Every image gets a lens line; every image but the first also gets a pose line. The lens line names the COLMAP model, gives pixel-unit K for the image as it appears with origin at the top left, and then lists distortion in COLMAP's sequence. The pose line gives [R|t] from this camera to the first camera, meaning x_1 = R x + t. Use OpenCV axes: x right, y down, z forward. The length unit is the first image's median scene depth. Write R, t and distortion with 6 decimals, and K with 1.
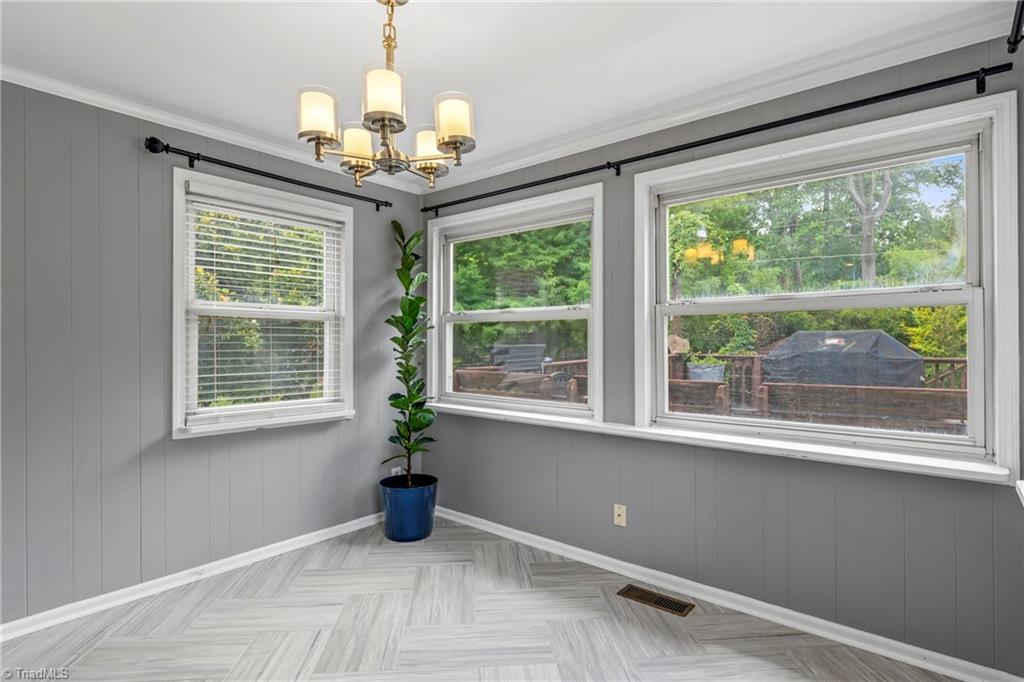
lens RADIAL K [[515.3, 0, 511.6], [0, 515.3, 343.3], [0, 0, 1]] dist [0.002010, -0.000226]
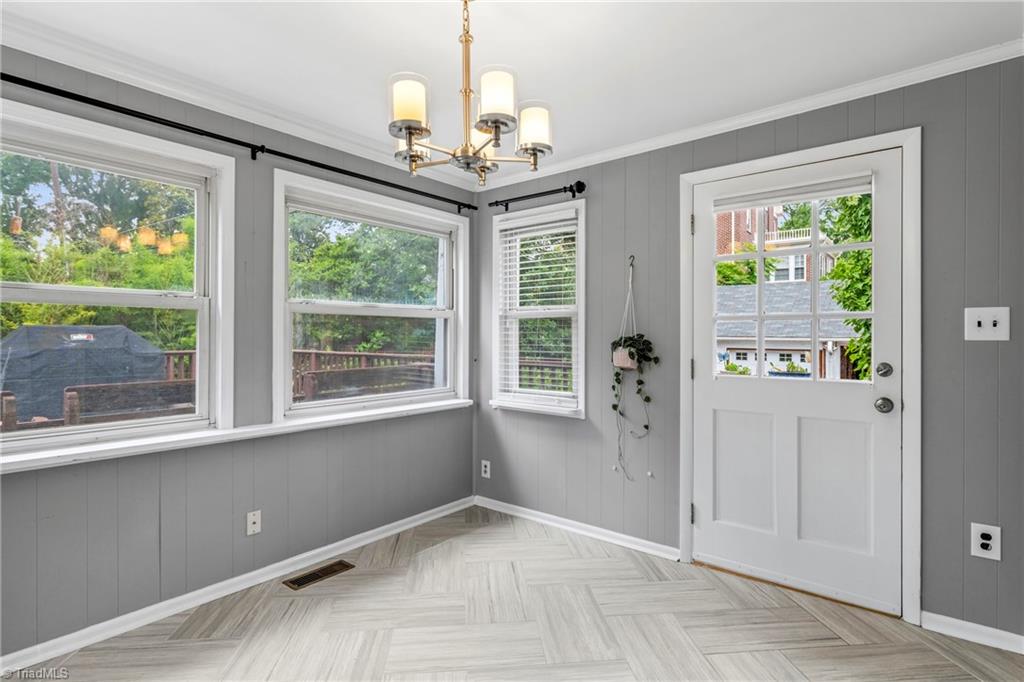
lens RADIAL K [[515.3, 0, 506.4], [0, 515.3, 337.5], [0, 0, 1]] dist [0.002010, -0.000226]
pose [[0.008441, 0.000720, 0.999964, -0.744209], [0.001926, 0.999998, -0.000737, -0.001466], [-0.999963, 0.001932, 0.008439, 0.548758]]
